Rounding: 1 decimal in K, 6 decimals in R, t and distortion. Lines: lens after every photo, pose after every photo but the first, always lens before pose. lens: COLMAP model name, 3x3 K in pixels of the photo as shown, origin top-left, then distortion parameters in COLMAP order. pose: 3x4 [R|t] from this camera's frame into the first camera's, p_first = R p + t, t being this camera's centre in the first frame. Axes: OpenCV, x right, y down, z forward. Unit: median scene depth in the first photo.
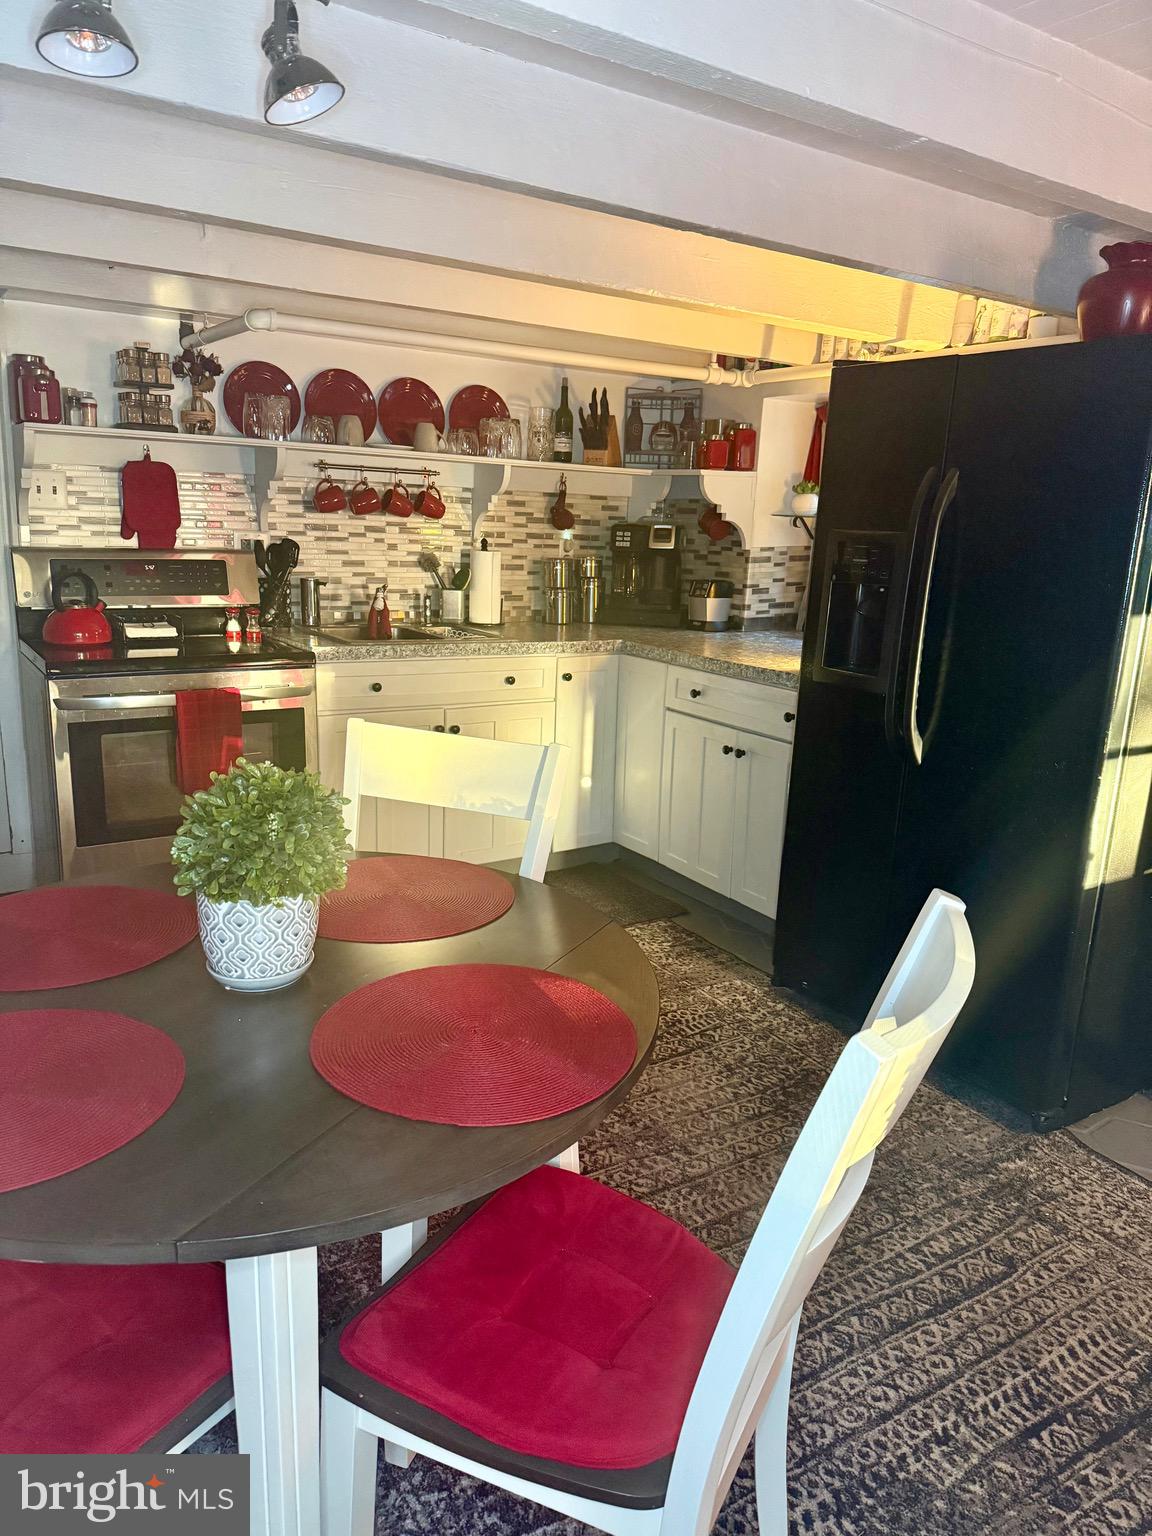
lens RADIAL K [[1085.9, 0, 581.5], [0, 1085.9, 771.3], [0, 0, 1]] dist [0.007197, -0.024418]
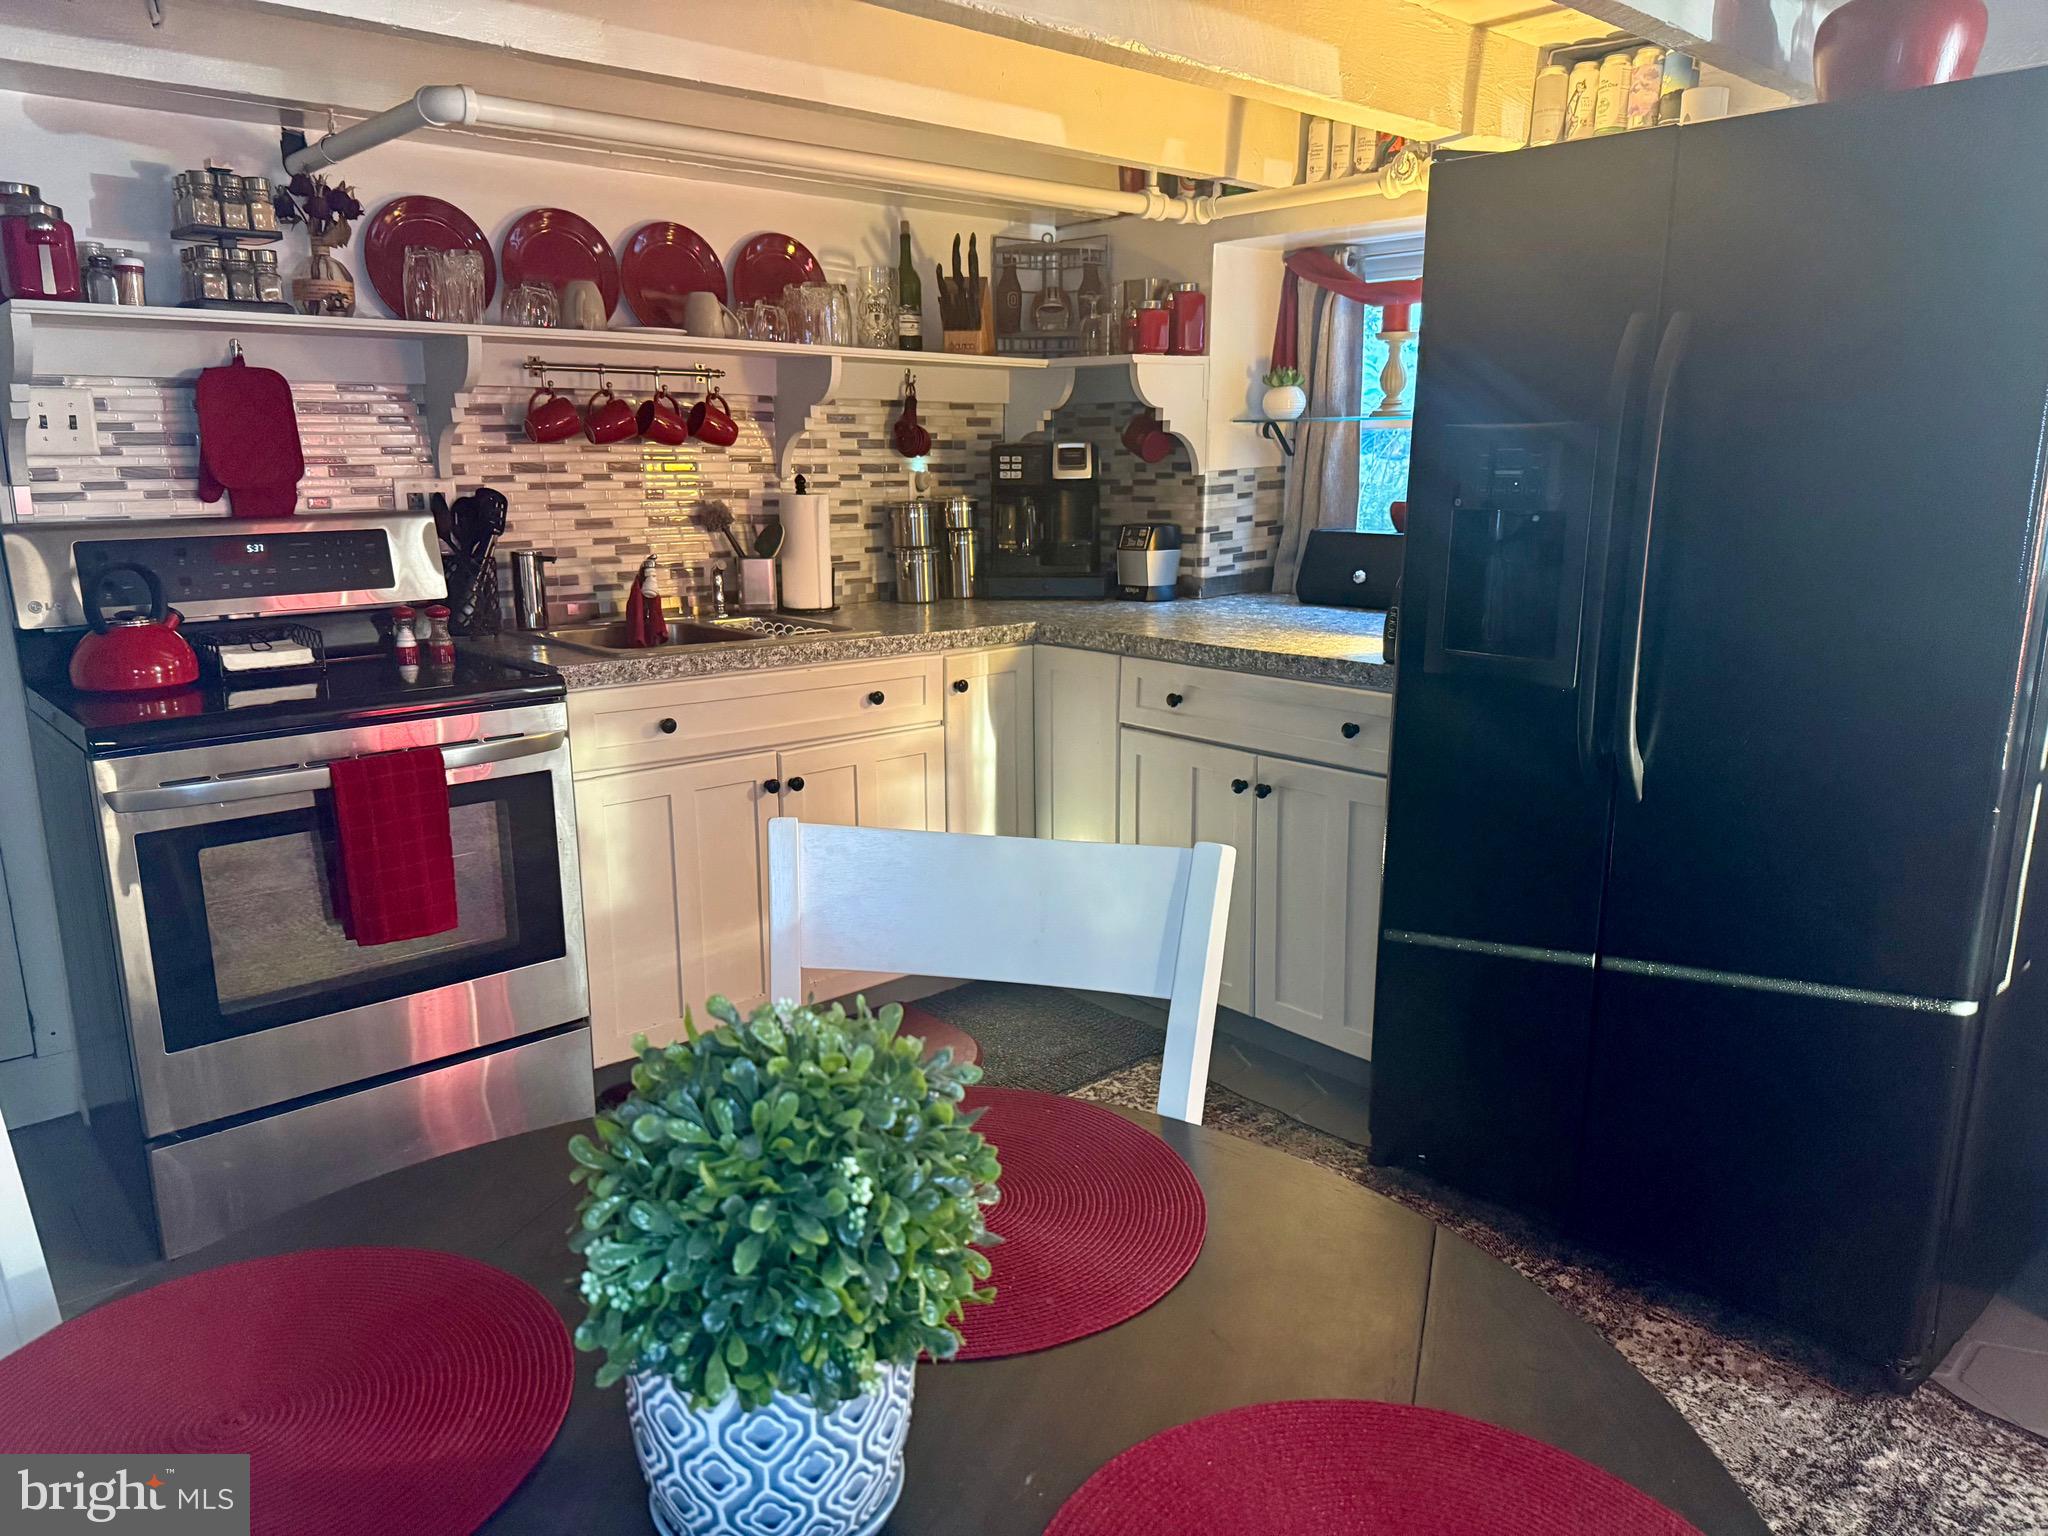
lens RADIAL K [[1447.9, 0, 1018.3], [0, 1447.9, 771.1], [0, 0, 1]] dist [0.007197, -0.024418]
pose [[0.988773, -0.071520, 0.131196, -0.094788], [0.073060, 0.997303, -0.006962, -0.029635], [-0.130345, 0.016469, 0.991332, 0.163088]]
